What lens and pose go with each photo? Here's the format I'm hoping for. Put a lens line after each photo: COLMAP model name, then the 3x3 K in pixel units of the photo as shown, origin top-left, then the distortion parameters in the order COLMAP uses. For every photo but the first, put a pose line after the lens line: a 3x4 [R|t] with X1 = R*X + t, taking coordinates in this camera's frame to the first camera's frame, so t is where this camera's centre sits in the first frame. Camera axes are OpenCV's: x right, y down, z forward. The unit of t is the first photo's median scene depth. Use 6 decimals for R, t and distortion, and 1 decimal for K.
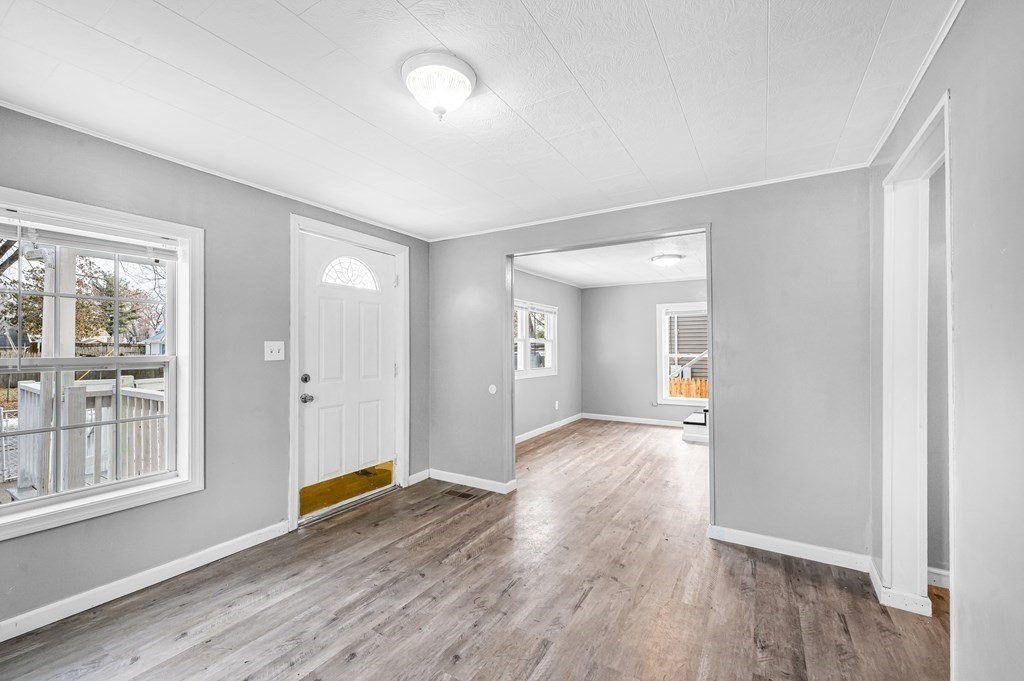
lens RADIAL K [[419.2, 0, 505.7], [0, 419.2, 346.8], [0, 0, 1]] dist [-0.000968, 0.000577]
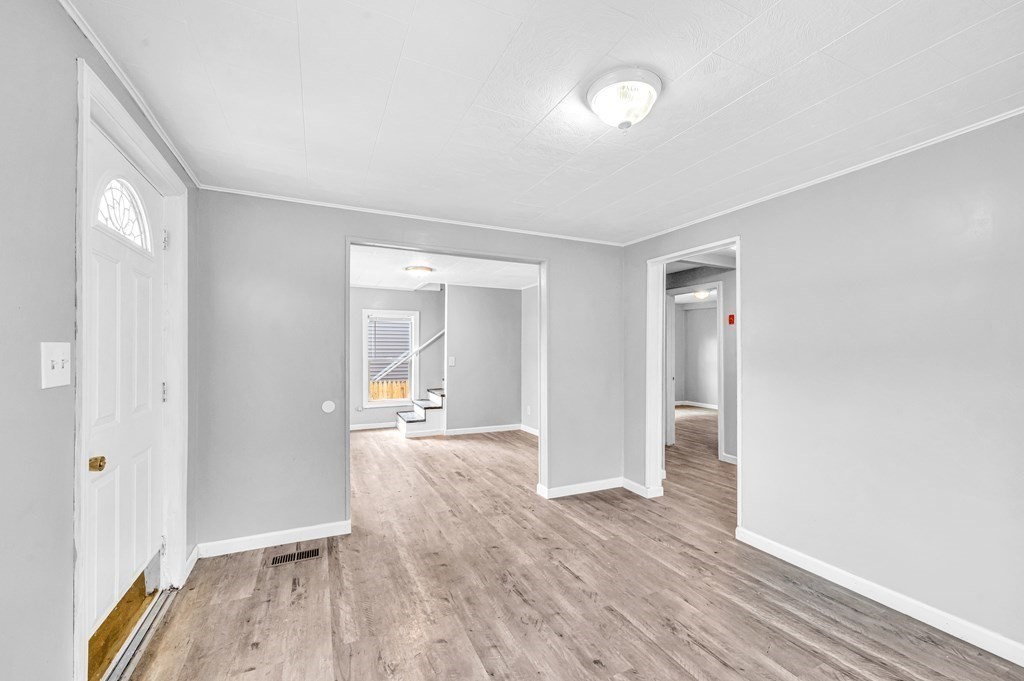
lens RADIAL K [[419.2, 0, 509.2], [0, 419.2, 344.5], [0, 0, 1]] dist [-0.000968, 0.000577]
pose [[0.554198, 0.011005, 0.832312, -0.518113], [0.000738, 0.999906, -0.013712, -0.003386], [-0.832385, 0.008214, 0.554137, 0.293519]]
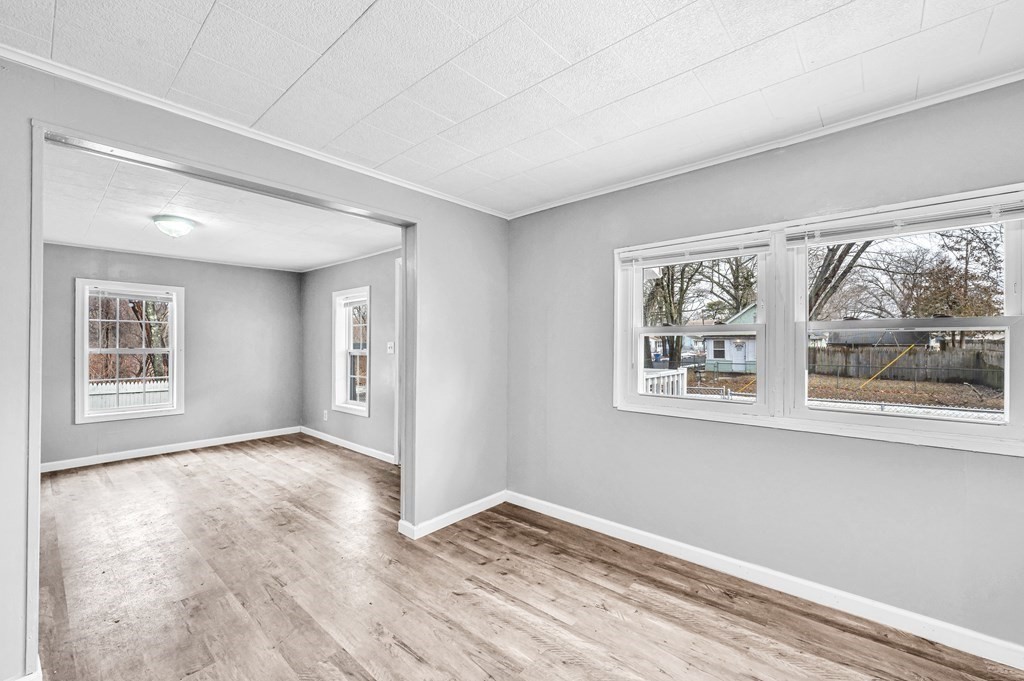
lens RADIAL K [[419.2, 0, 509.4], [0, 419.2, 309.4], [0, 0, 1]] dist [-0.000968, 0.000577]
pose [[-0.173583, -0.082575, -0.981351, 0.762031], [0.005603, 0.996380, -0.084830, 0.011551], [0.984803, -0.020223, -0.172492, 1.357190]]
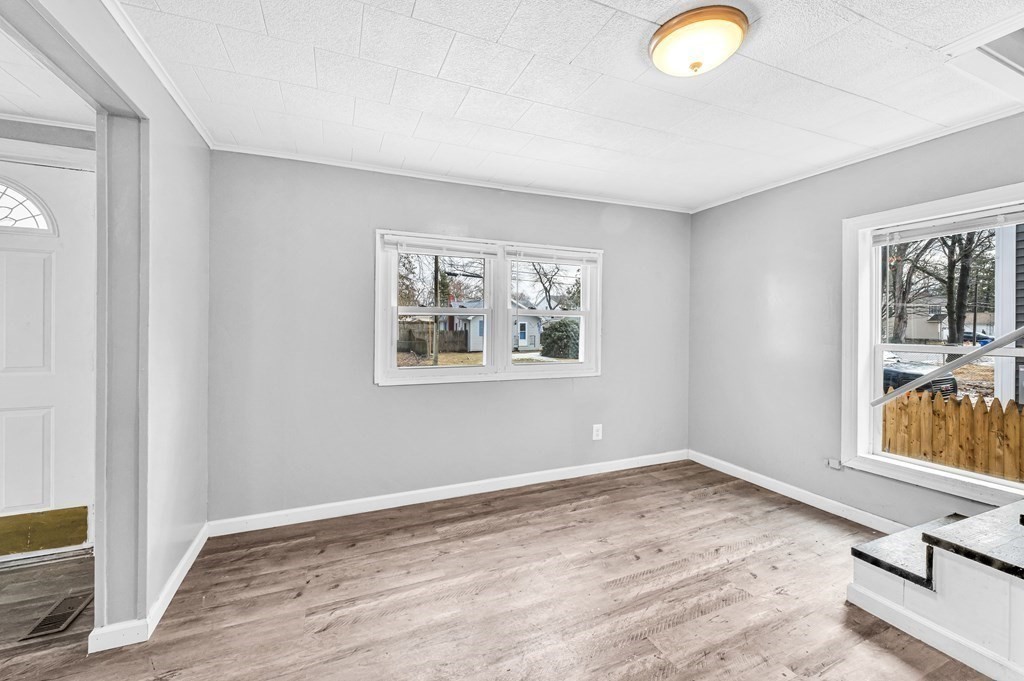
lens RADIAL K [[419.2, 0, 514.3], [0, 419.2, 332.0], [0, 0, 1]] dist [-0.000968, 0.000577]
pose [[0.817254, 0.014556, -0.576094, 0.623936], [-0.003855, 0.999797, 0.019792, 0.001855], [0.576265, -0.013954, 0.817144, 0.914136]]
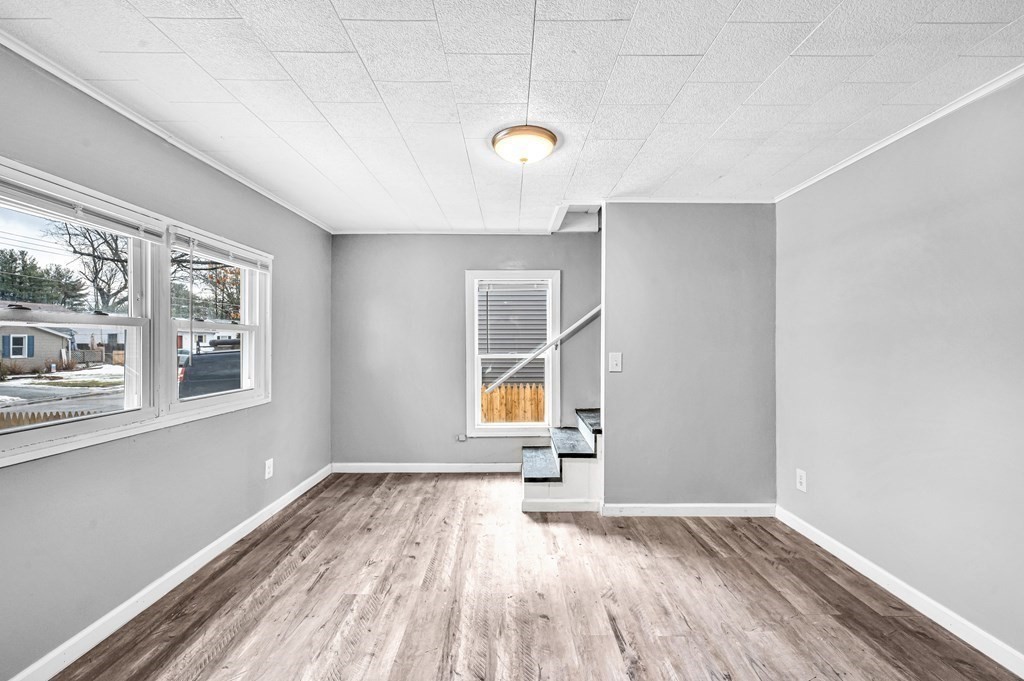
lens RADIAL K [[419.2, 0, 511.4], [0, 419.2, 338.0], [0, 0, 1]] dist [-0.000968, 0.000577]
pose [[0.848660, 0.007192, 0.528890, 0.189139], [-0.004206, 0.999968, -0.006848, -0.000355], [-0.528923, 0.003587, 0.848662, 0.864624]]
